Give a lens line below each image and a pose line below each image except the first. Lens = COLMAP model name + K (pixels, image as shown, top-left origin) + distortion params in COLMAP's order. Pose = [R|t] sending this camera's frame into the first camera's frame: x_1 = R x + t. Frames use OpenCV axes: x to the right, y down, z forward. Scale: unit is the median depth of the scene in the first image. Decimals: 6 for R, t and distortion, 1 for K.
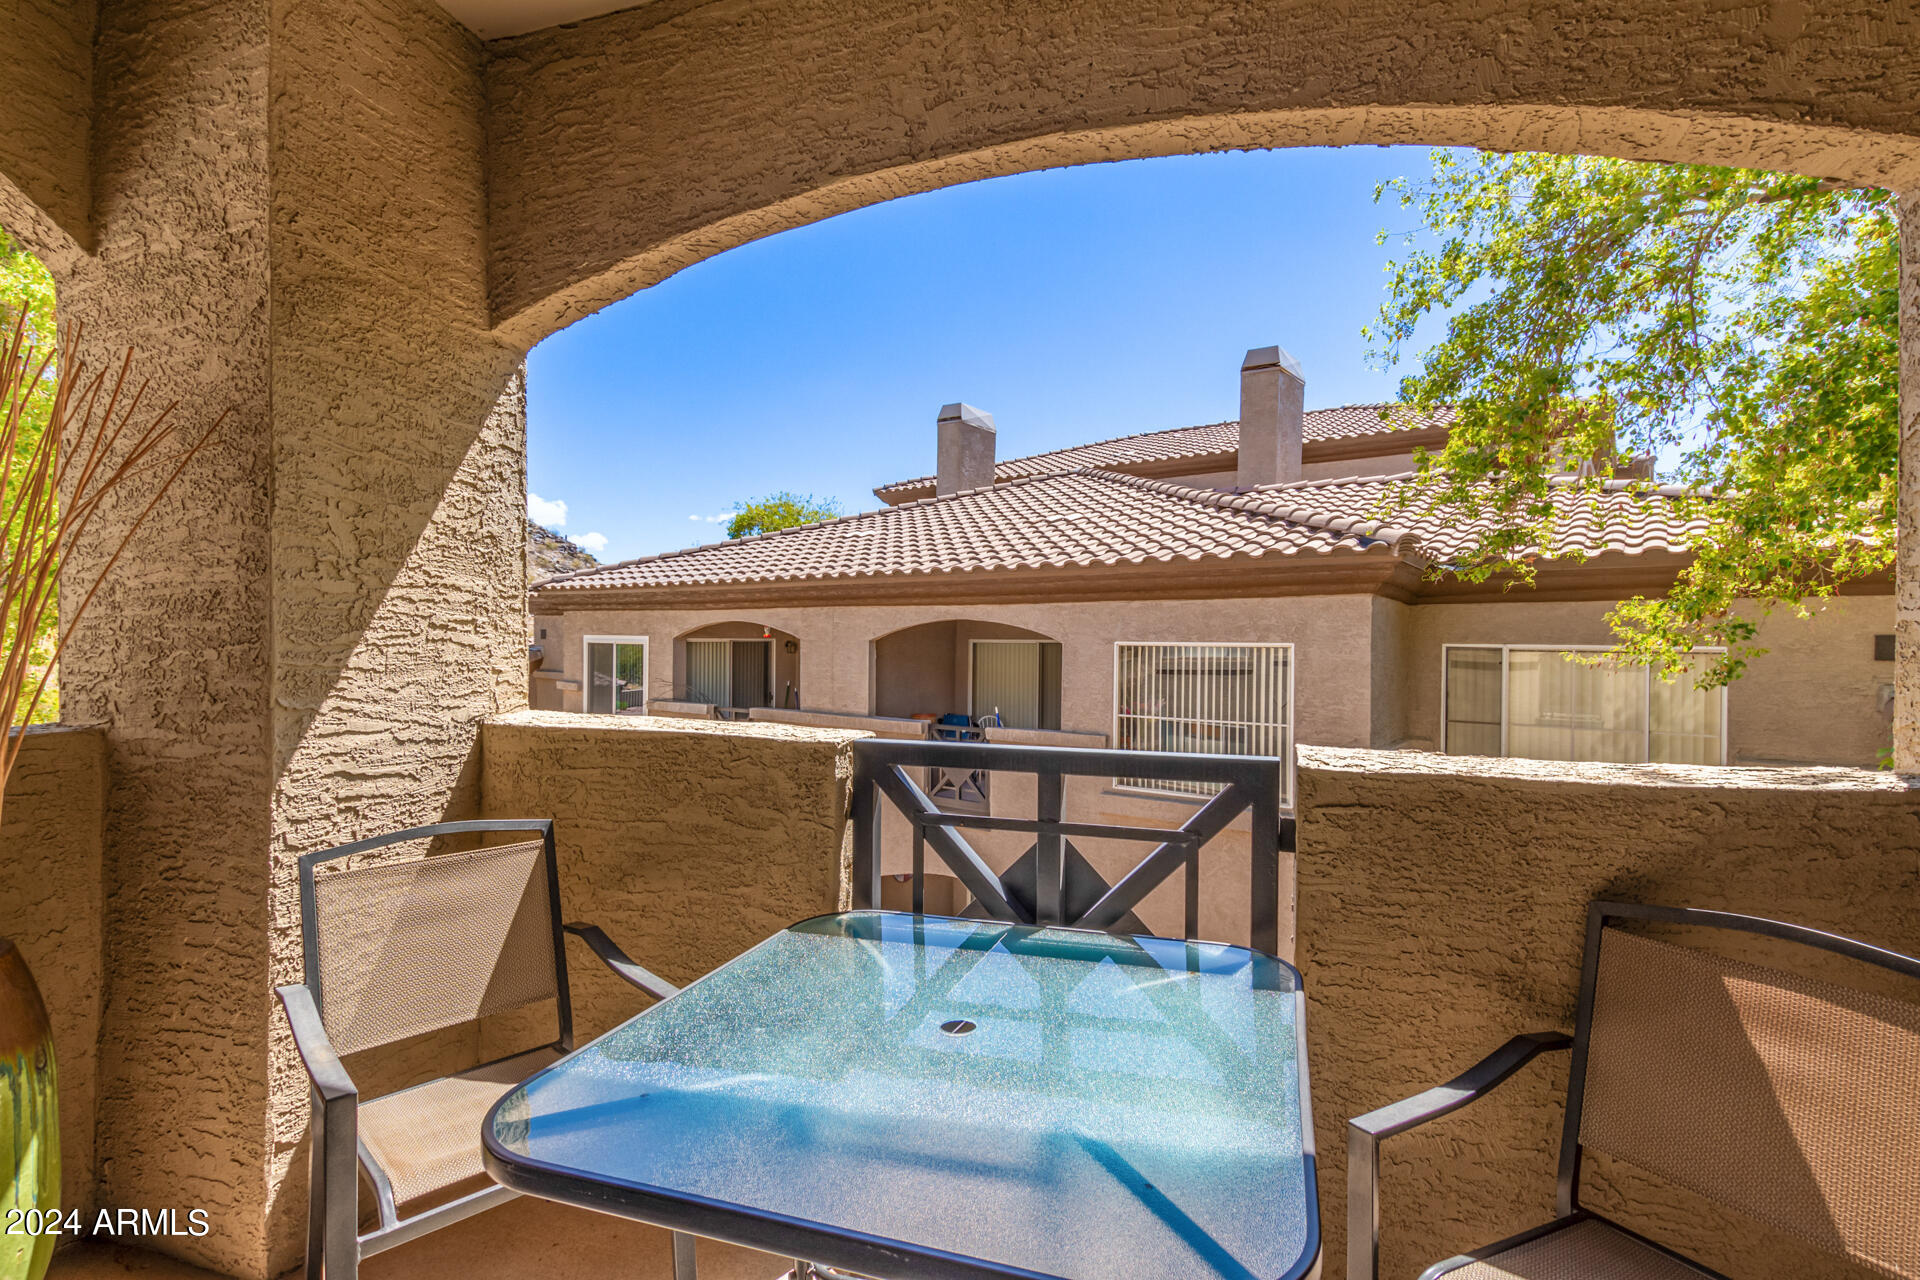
lens RADIAL K [[892.4, 0, 964.6], [0, 892.4, 635.3], [0, 0, 1]] dist [0.013602, 0.000212]
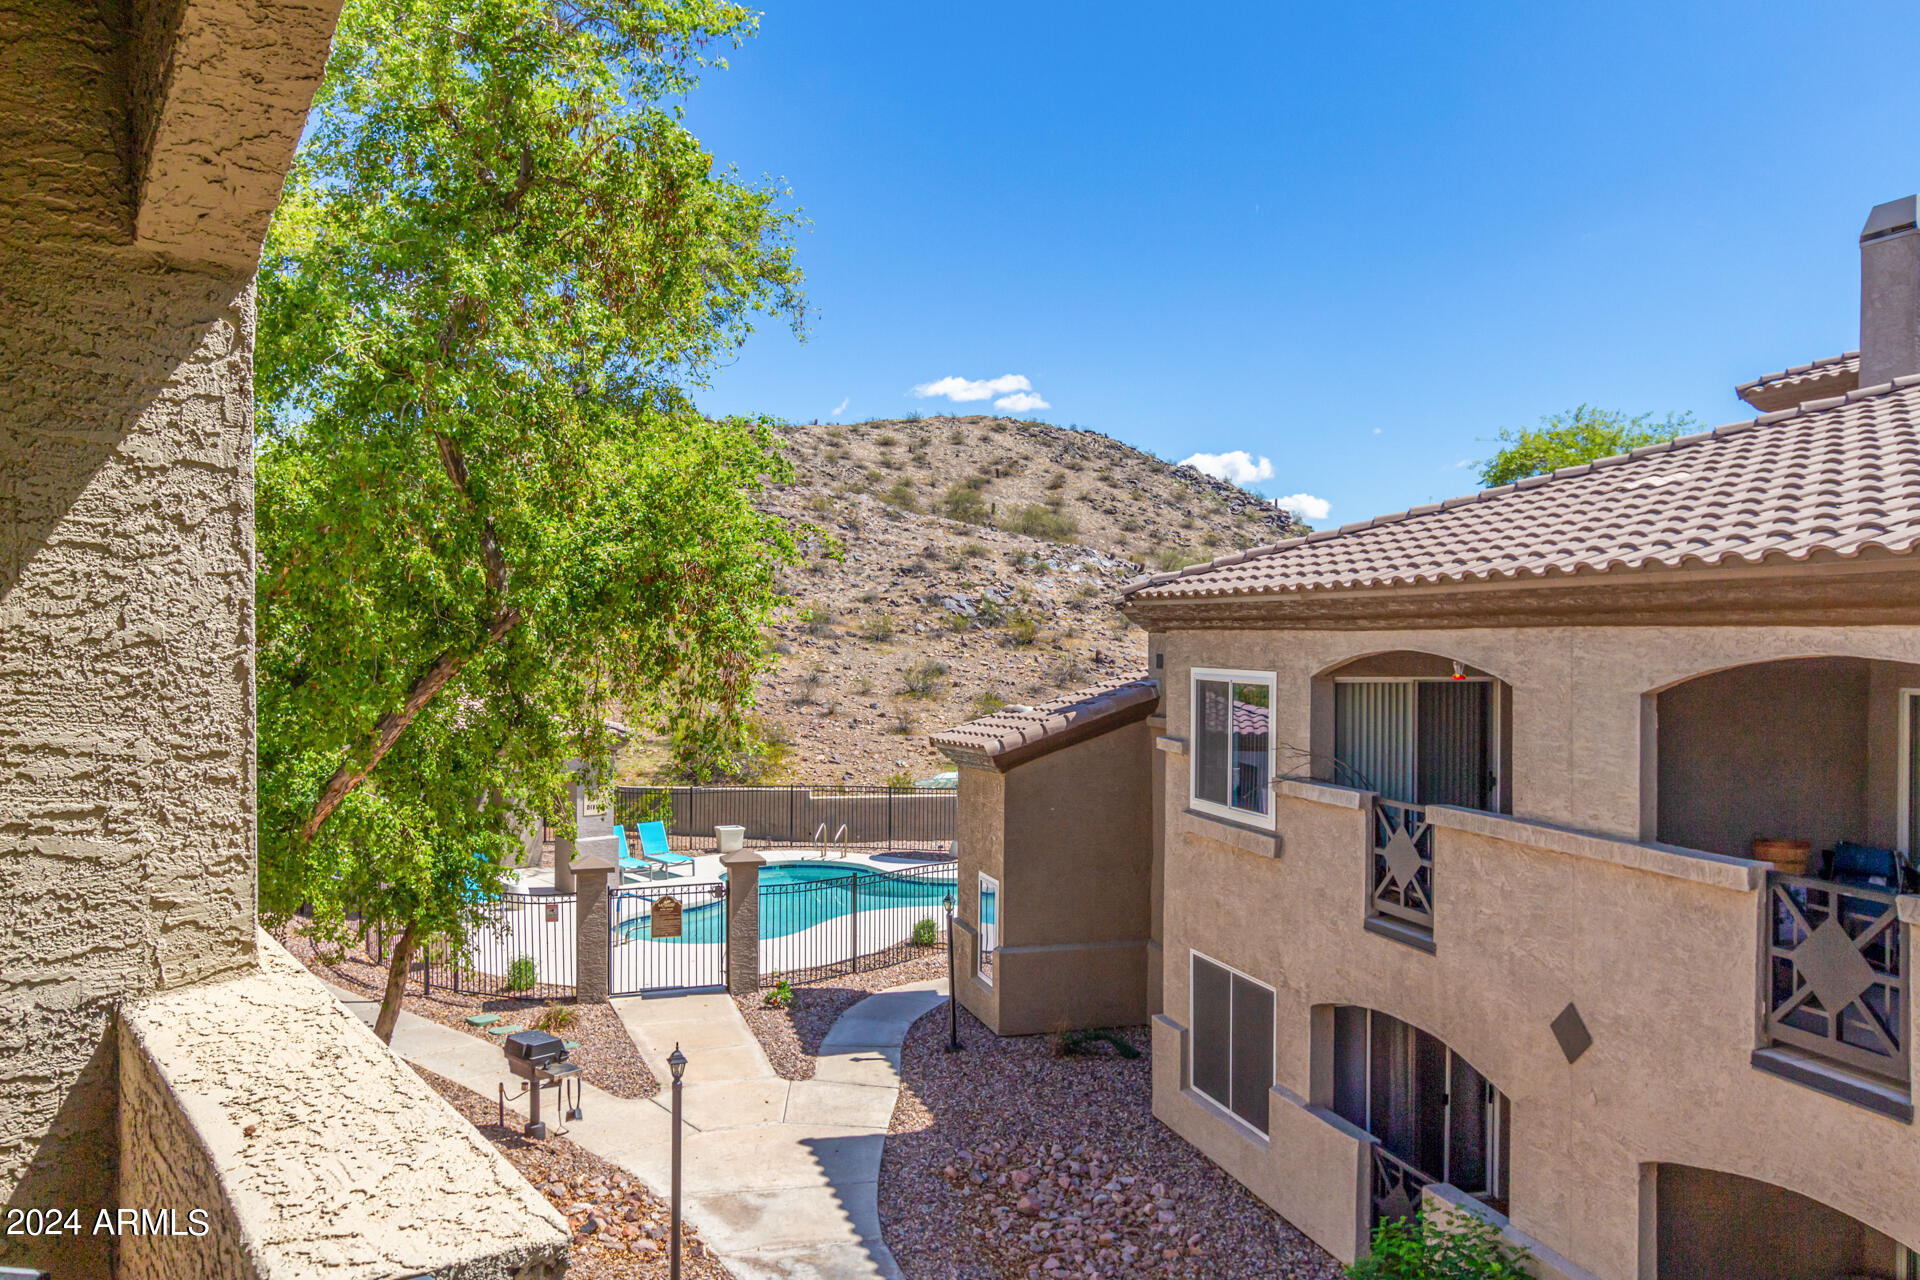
lens RADIAL K [[1410.9, 0, 959.1], [0, 1410.9, 629.9], [0, 0, 1]] dist [-0.001872, -0.001646]
pose [[0.802129, -0.005742, -0.597123, 0.311786], [-0.001382, 0.999933, -0.011472, -0.104378], [0.597149, 0.010027, 0.802068, 0.604521]]
